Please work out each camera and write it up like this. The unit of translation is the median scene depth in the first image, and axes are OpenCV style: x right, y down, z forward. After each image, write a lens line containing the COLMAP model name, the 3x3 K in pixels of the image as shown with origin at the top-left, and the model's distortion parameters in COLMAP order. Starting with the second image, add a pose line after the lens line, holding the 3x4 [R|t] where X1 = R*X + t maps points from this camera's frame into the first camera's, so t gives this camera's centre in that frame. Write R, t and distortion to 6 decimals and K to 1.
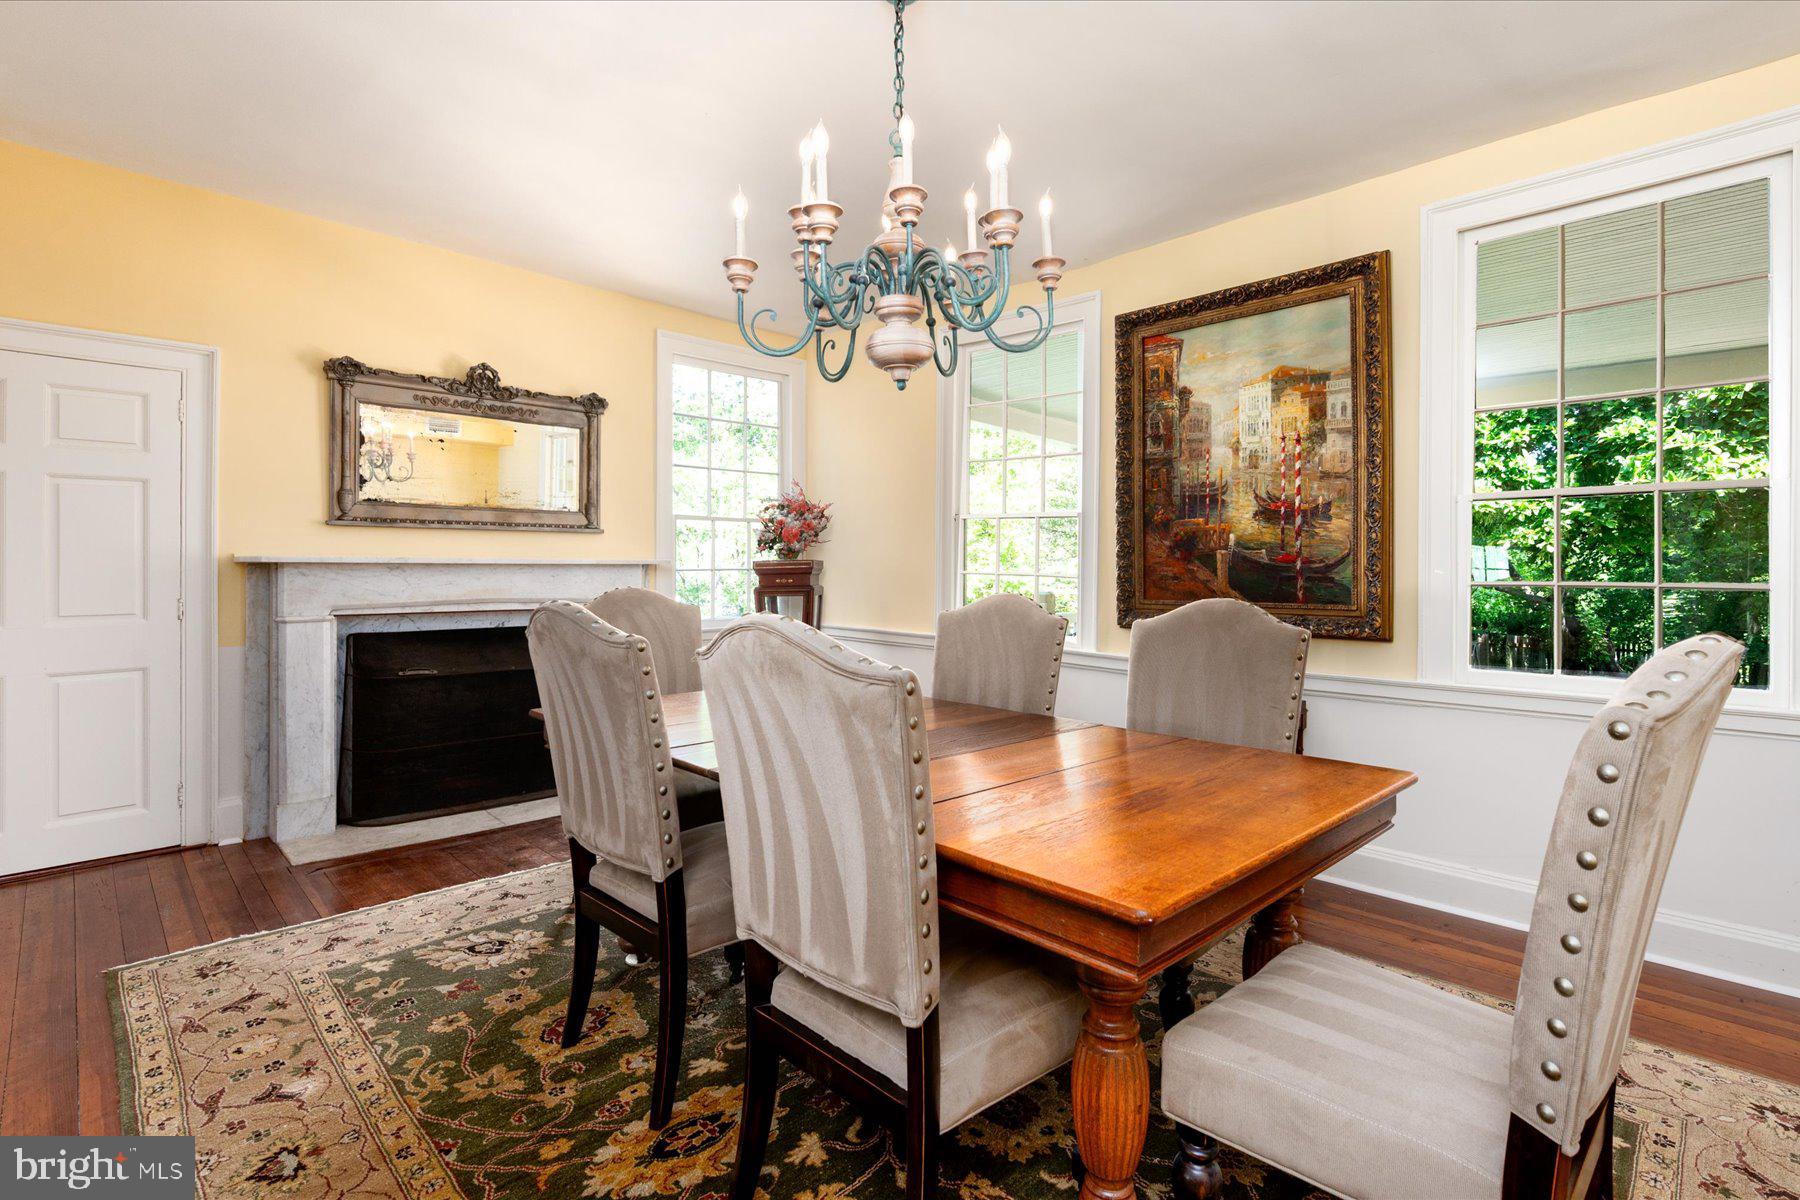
lens RADIAL K [[842.4, 0, 904.6], [0, 842.4, 533.9], [0, 0, 1]] dist [0.001631, -0.000505]
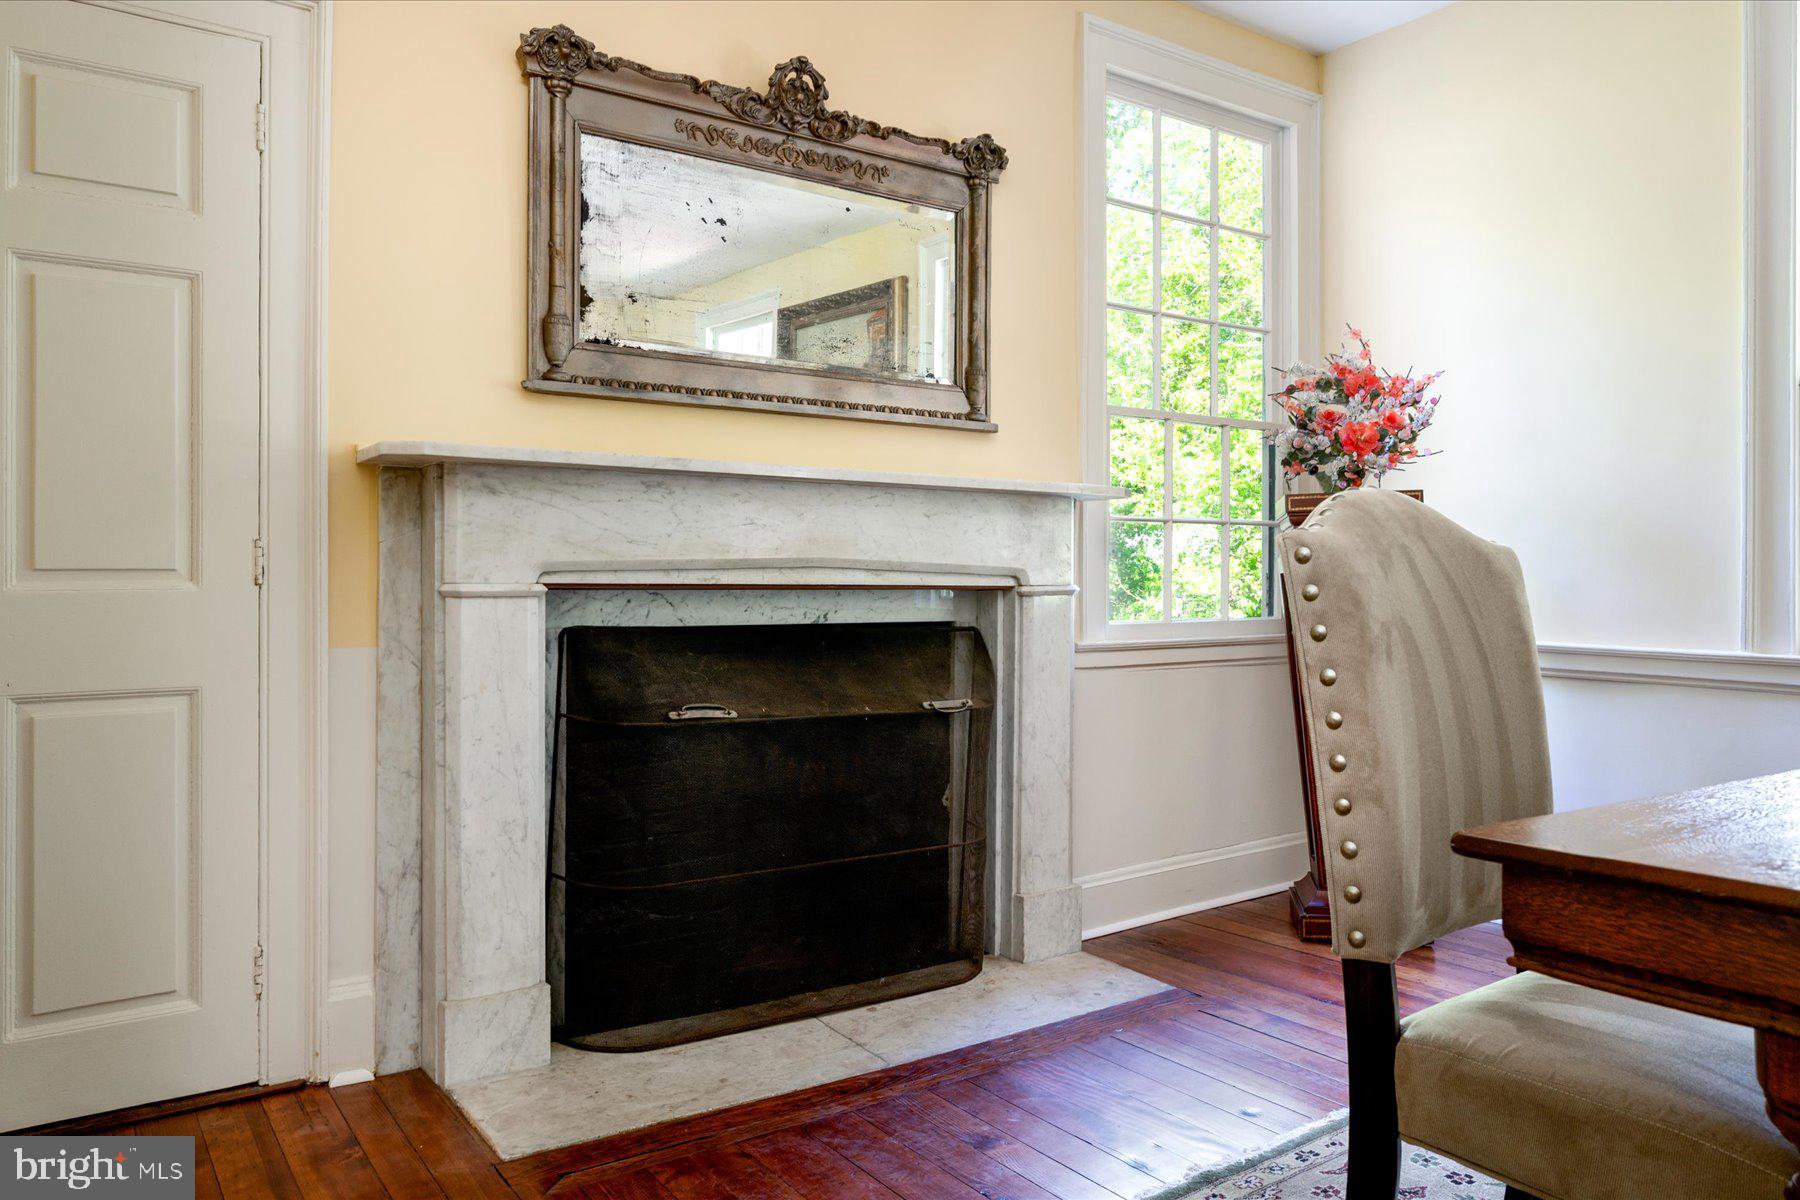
lens RADIAL K [[1306.5, 0, 897.9], [0, 1306.5, 503.8], [0, 0, 1]] dist [0.000626, 0.001768]
pose [[0.985174, -0.004967, -0.171484, -0.296961], [0.003290, 0.999944, -0.010060, 0.049045], [0.171524, 0.009347, 0.985136, 0.271483]]
